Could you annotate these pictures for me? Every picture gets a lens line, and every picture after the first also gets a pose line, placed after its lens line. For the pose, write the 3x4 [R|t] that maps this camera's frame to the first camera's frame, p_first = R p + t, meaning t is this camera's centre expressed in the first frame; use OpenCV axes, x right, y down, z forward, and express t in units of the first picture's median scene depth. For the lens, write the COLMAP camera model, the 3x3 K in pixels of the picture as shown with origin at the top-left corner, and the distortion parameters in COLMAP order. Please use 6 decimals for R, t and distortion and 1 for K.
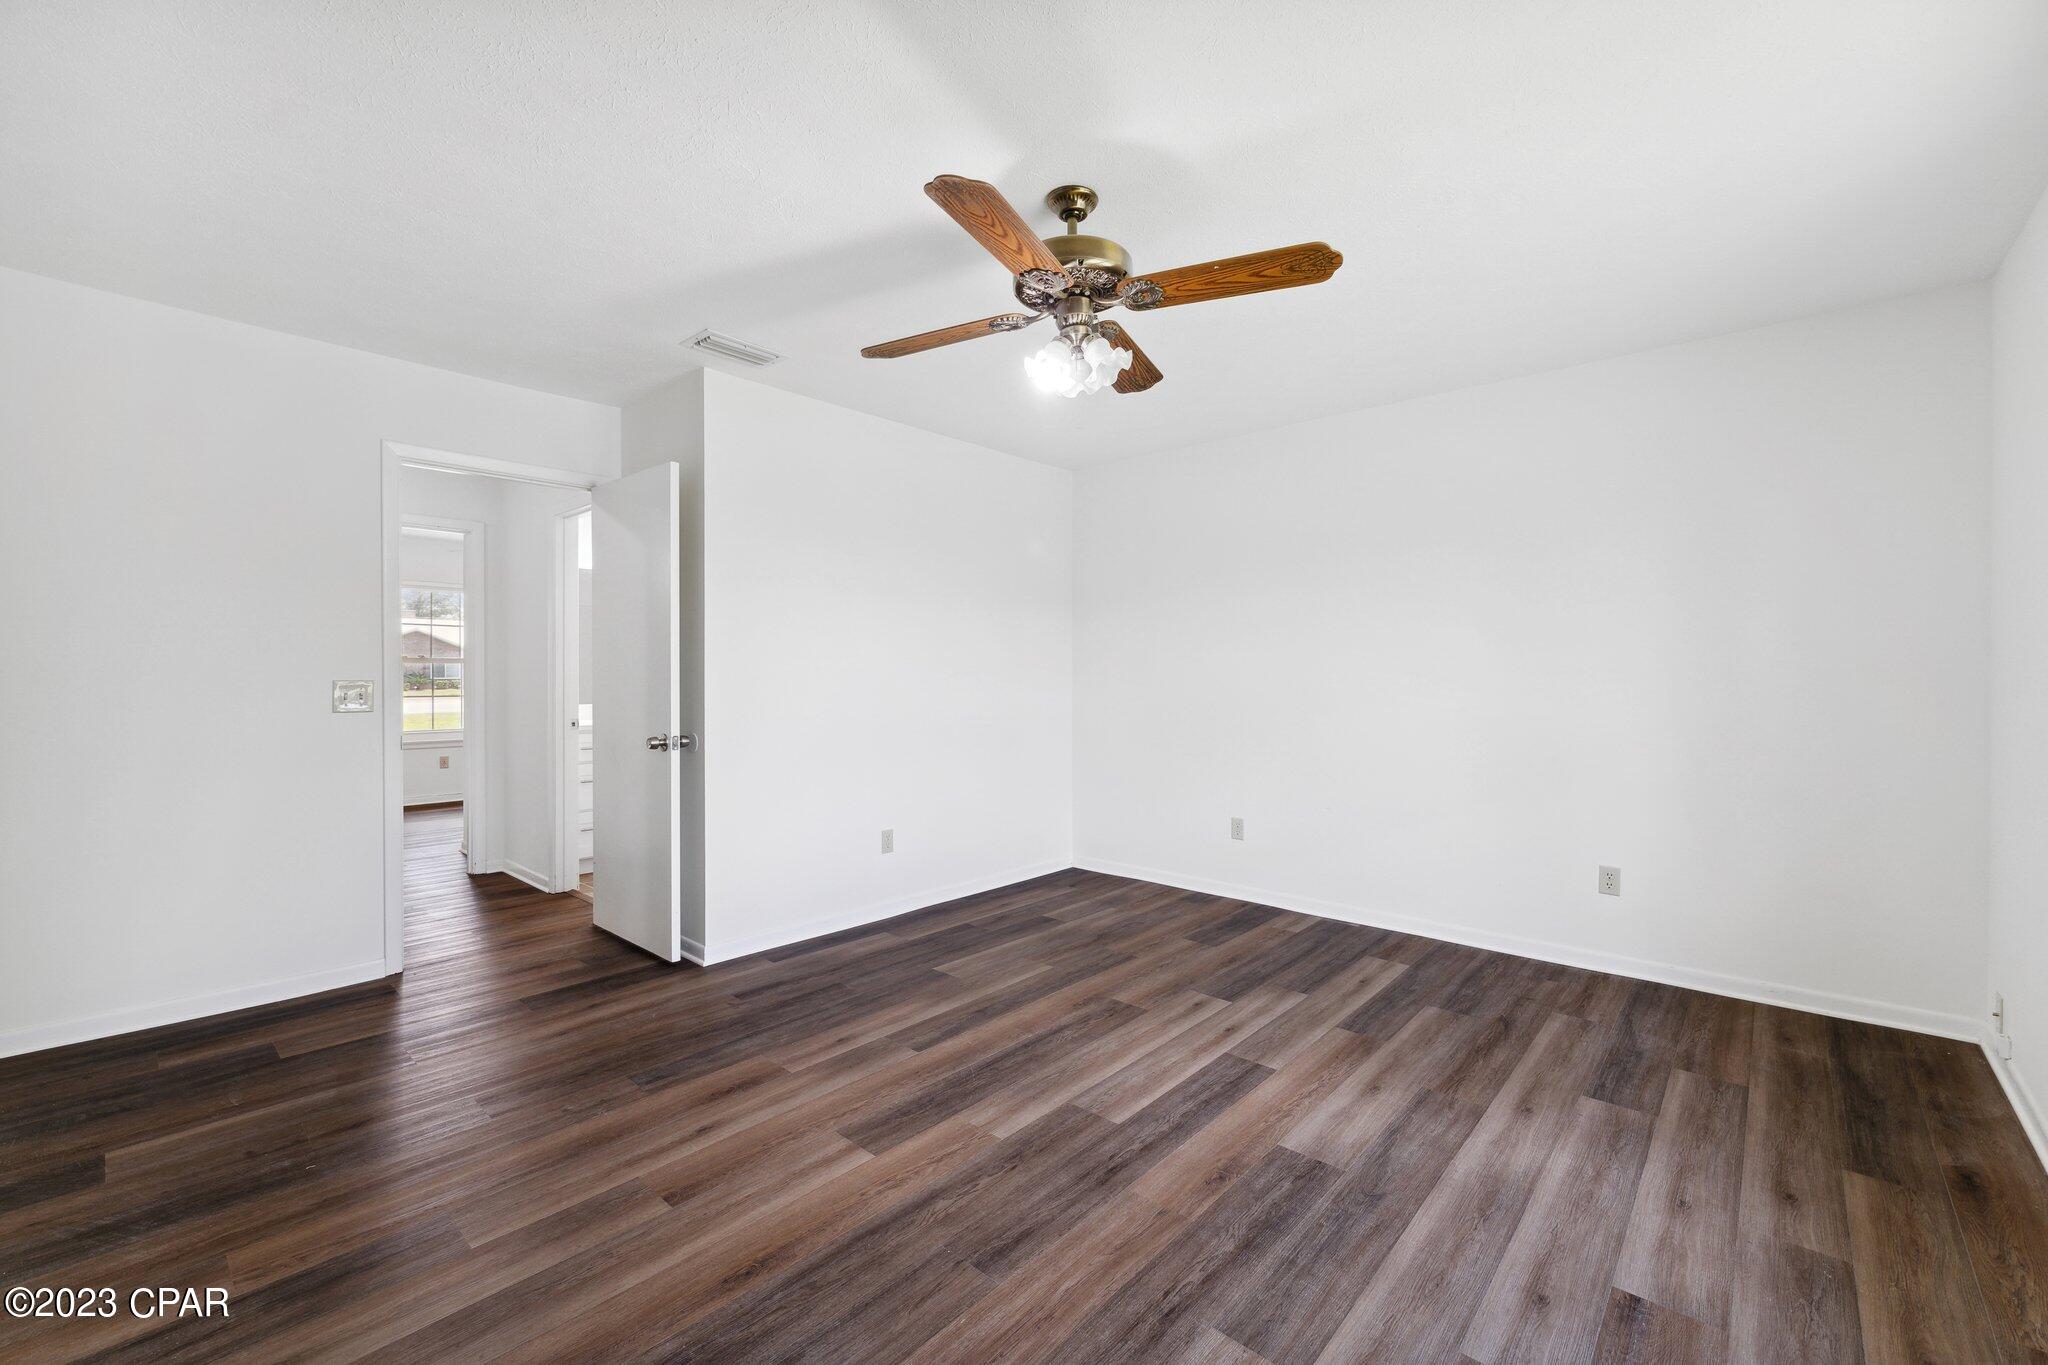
lens RADIAL K [[857.9, 0, 1026.6], [0, 857.9, 679.0], [0, 0, 1]] dist [0.010568, -0.000408]
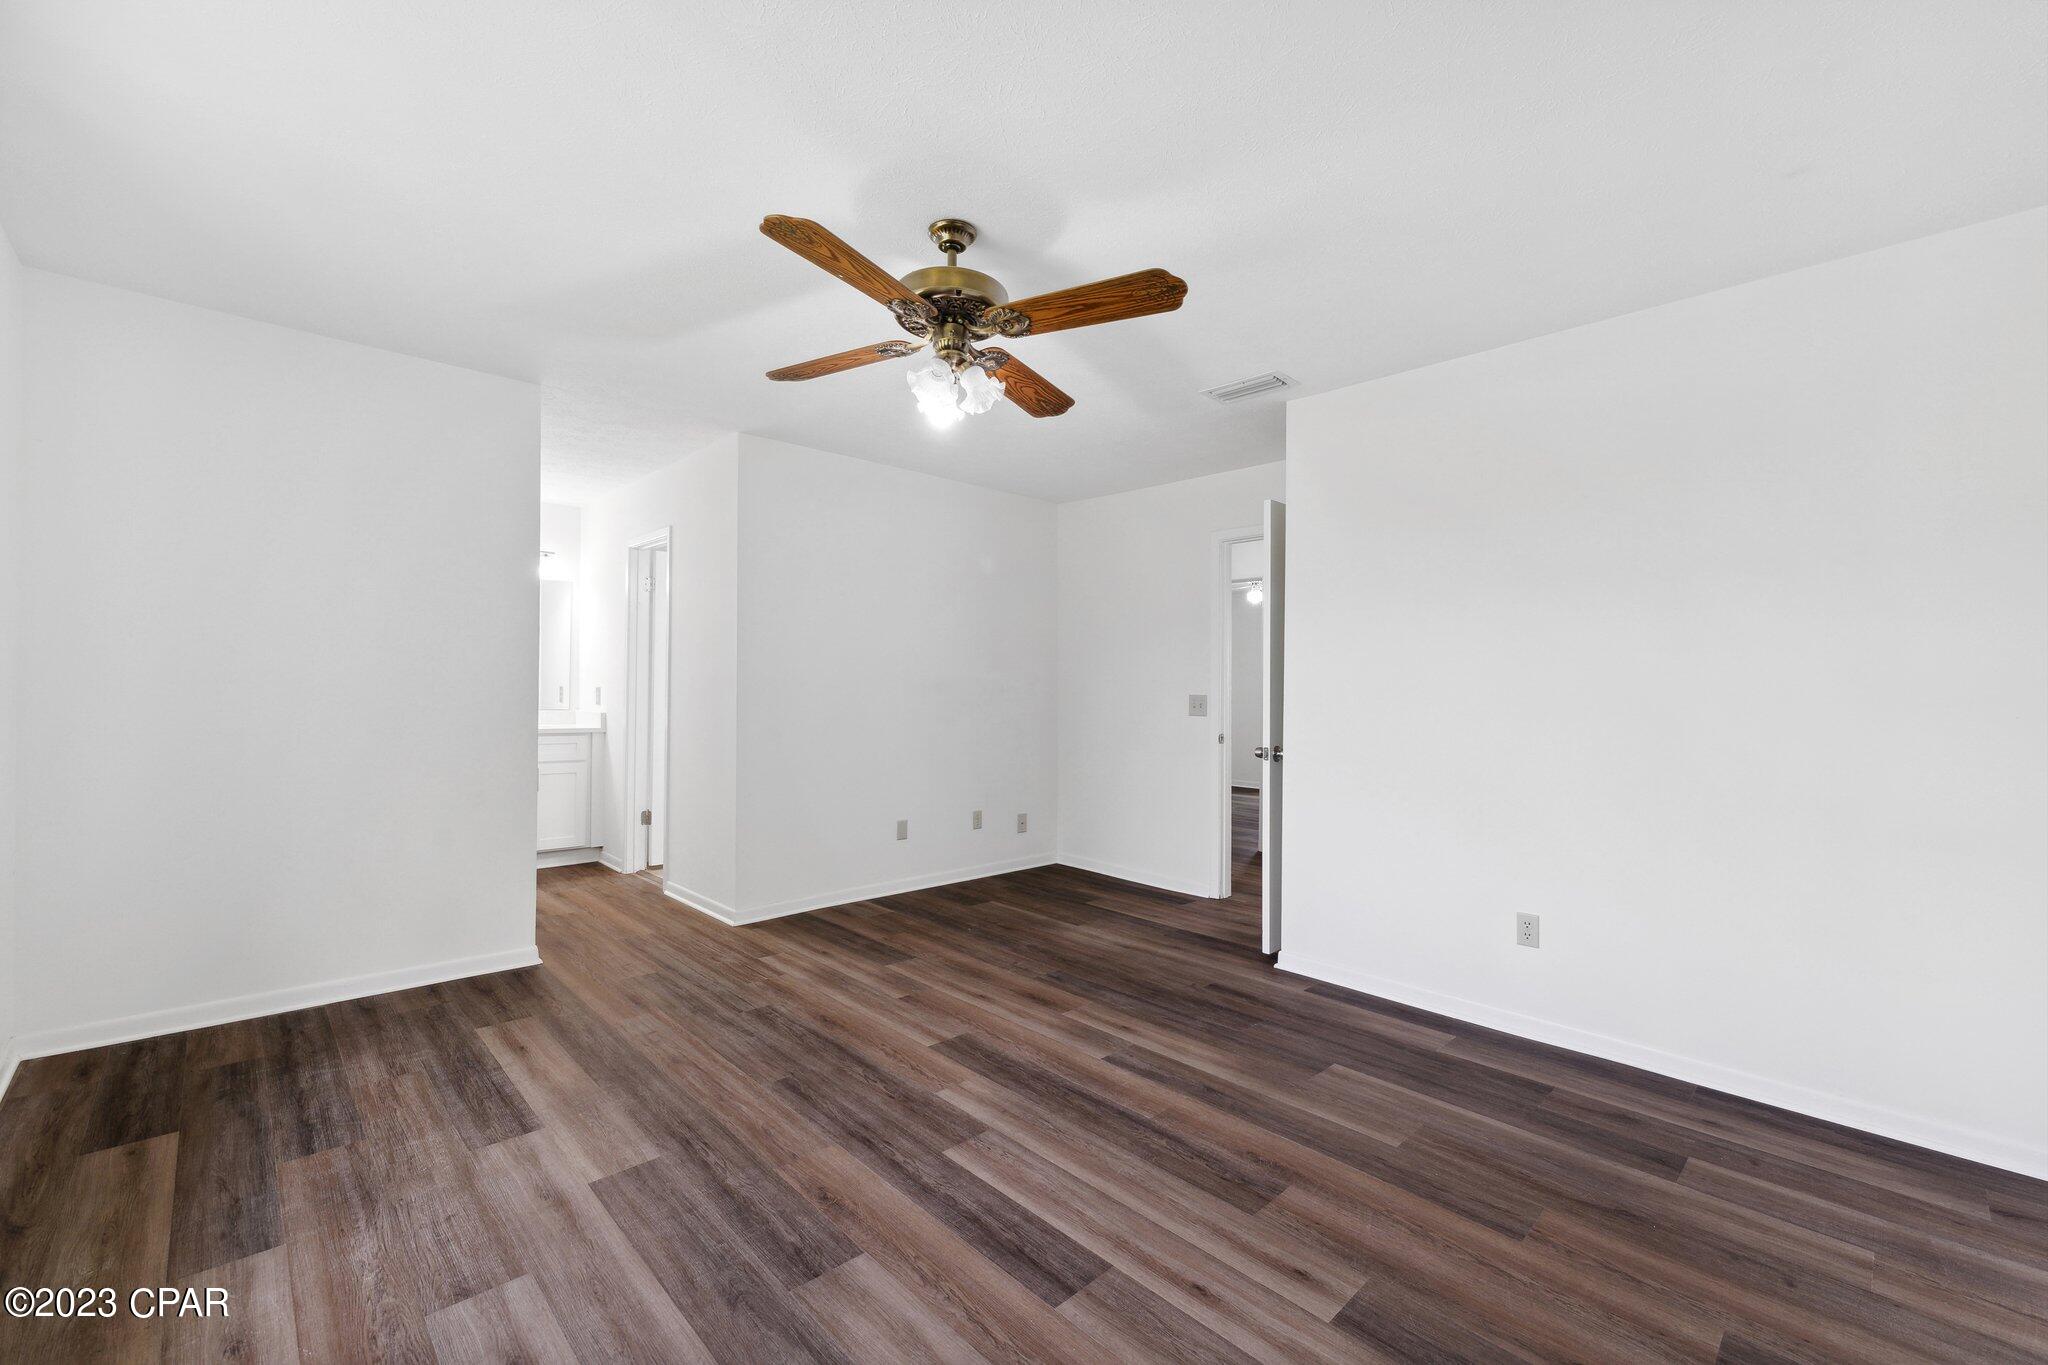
lens RADIAL K [[857.9, 0, 1019.0], [0, 857.9, 687.2], [0, 0, 1]] dist [0.010568, -0.000408]
pose [[-0.101761, -0.007240, -0.994783, 0.974546], [-0.015605, 0.999862, -0.005681, 0.000248], [0.994687, 0.014946, -0.101860, 1.080153]]
